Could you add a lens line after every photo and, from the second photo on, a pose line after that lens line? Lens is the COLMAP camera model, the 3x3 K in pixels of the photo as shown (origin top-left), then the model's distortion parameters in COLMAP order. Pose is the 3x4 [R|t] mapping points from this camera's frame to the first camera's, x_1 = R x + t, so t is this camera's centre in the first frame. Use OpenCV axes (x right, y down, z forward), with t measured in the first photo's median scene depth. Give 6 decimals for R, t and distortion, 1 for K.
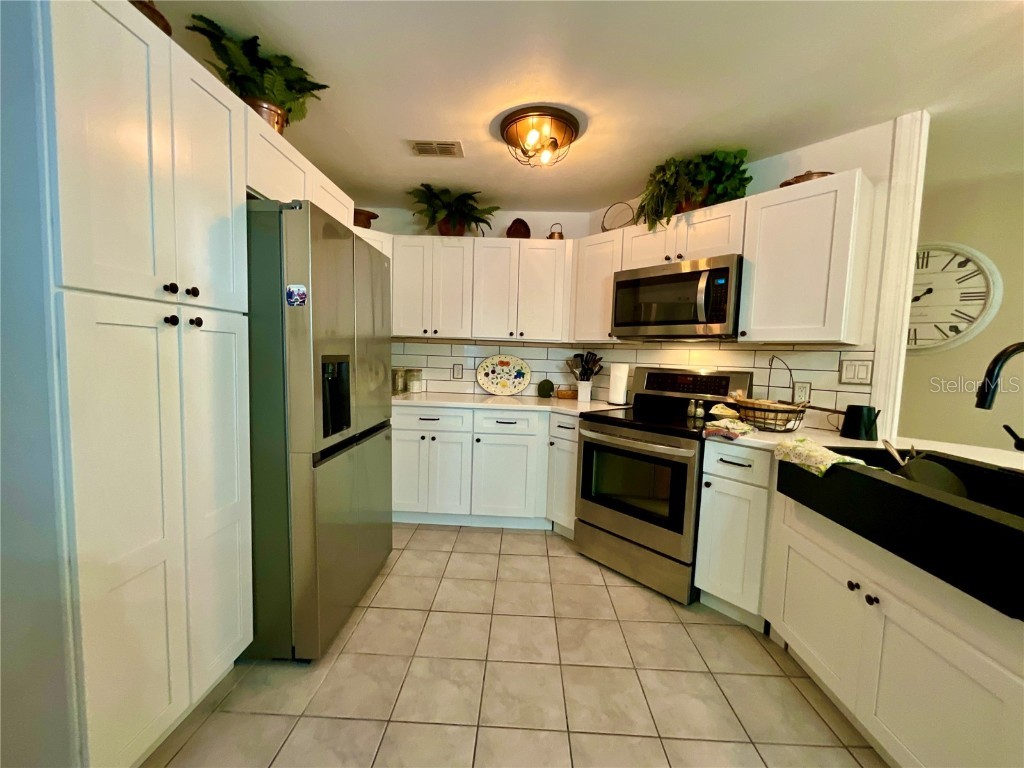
lens RADIAL K [[414.6, 0, 517.8], [0, 414.6, 385.7], [0, 0, 1]] dist [-0.001117, 0.000777]
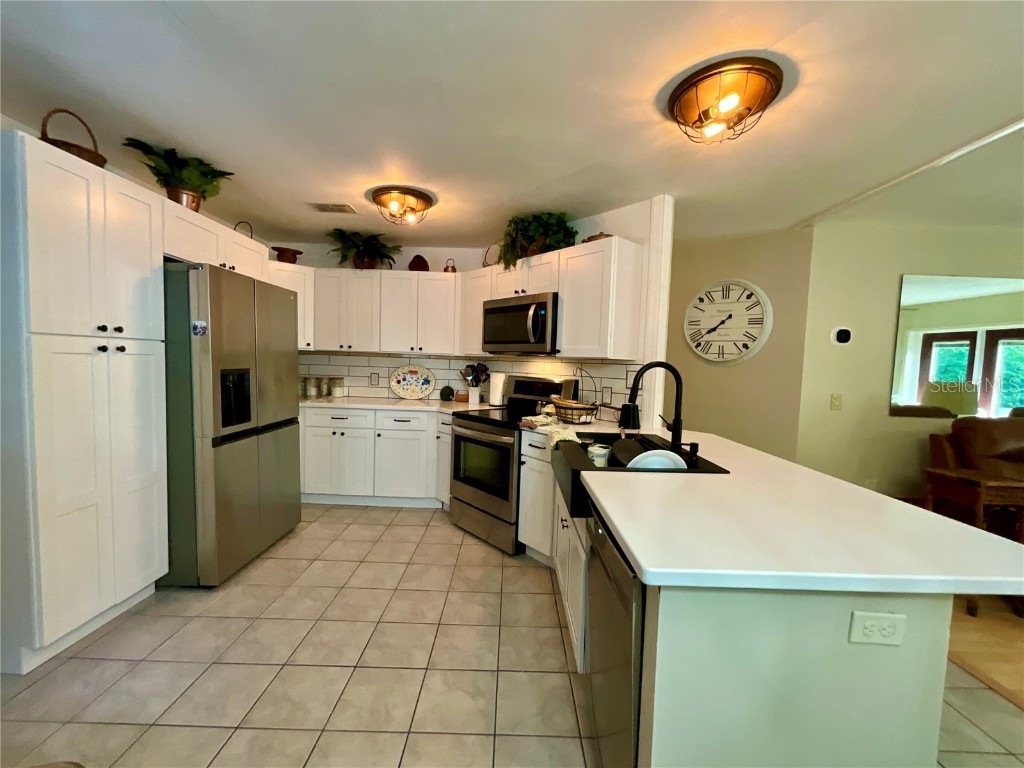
lens RADIAL K [[414.6, 0, 517.0], [0, 414.6, 385.2], [0, 0, 1]] dist [-0.001117, 0.000777]
pose [[0.999566, -0.002207, 0.029389, 0.379853], [0.002704, 0.999854, -0.016866, 0.006809], [-0.029348, 0.016938, 0.999426, -0.339537]]
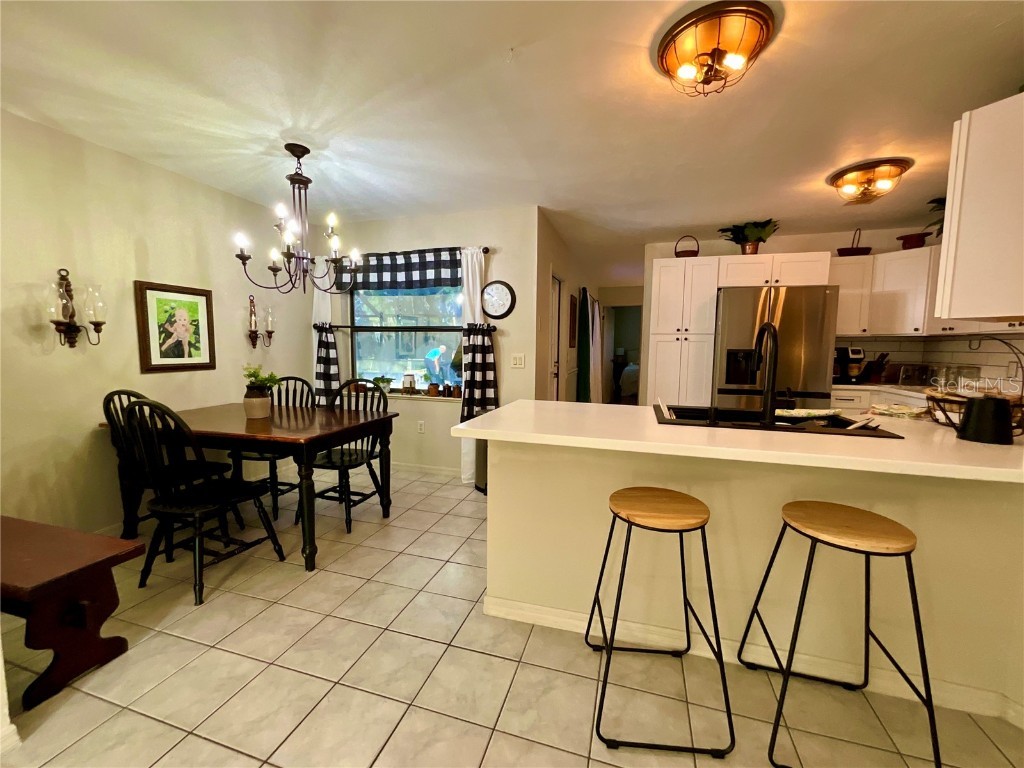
lens RADIAL K [[414.6, 0, 514.5], [0, 414.6, 379.7], [0, 0, 1]] dist [-0.001117, 0.000777]
pose [[-0.266832, 0.054445, -0.962204, 1.636800], [-0.086454, 0.993025, 0.080164, 0.011673], [0.959857, 0.104577, -0.260264, 0.342796]]
